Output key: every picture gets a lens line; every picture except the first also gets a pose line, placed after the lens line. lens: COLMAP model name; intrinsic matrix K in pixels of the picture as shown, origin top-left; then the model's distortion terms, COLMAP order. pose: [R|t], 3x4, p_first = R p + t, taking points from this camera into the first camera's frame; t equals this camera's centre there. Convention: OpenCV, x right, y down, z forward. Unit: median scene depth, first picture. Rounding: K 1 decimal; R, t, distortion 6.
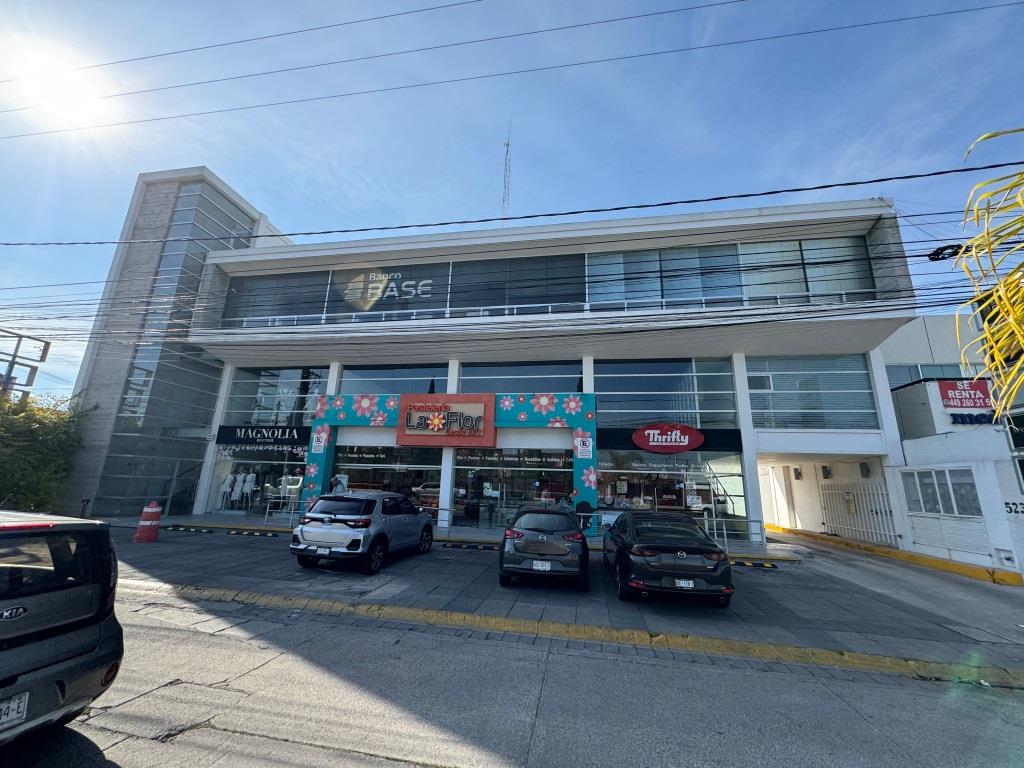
lens RADIAL K [[408.2, 0, 512.1], [0, 408.2, 380.7], [0, 0, 1]] dist [-0.001764, 0.000122]
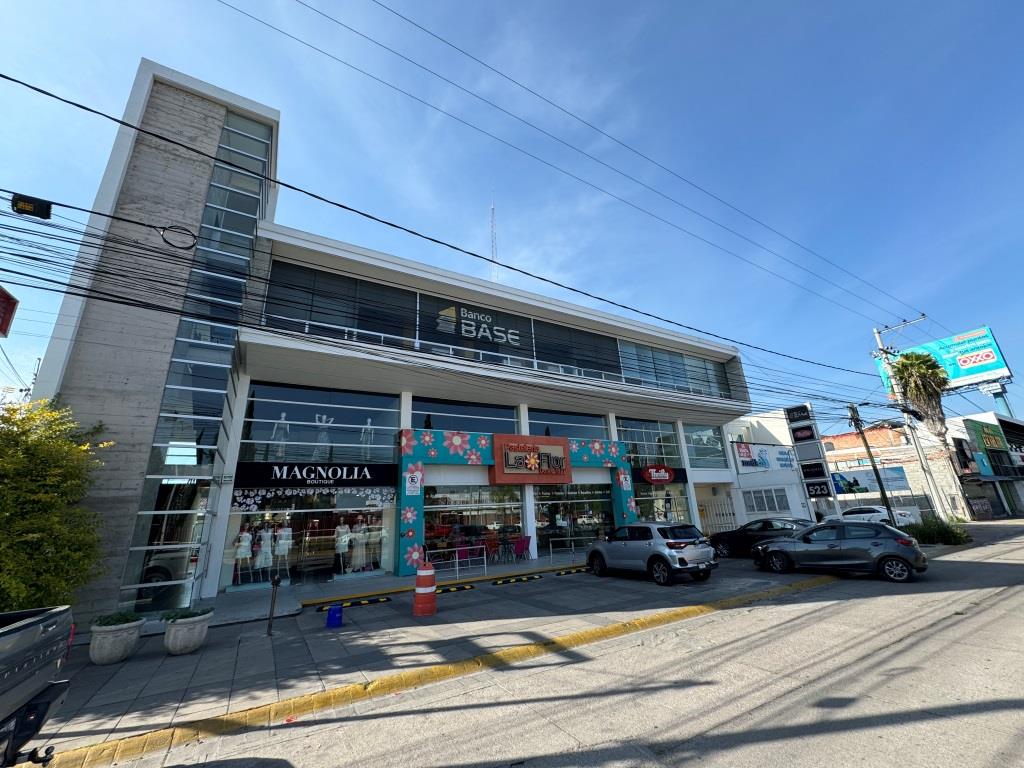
lens RADIAL K [[408.2, 0, 513.1], [0, 408.2, 382.5], [0, 0, 1]] dist [-0.001764, 0.000122]
pose [[0.758252, 0.133392, 0.638169, -0.998005], [-0.086601, 0.990779, -0.104199, 0.009114], [-0.646184, 0.023743, 0.762812, 0.194111]]
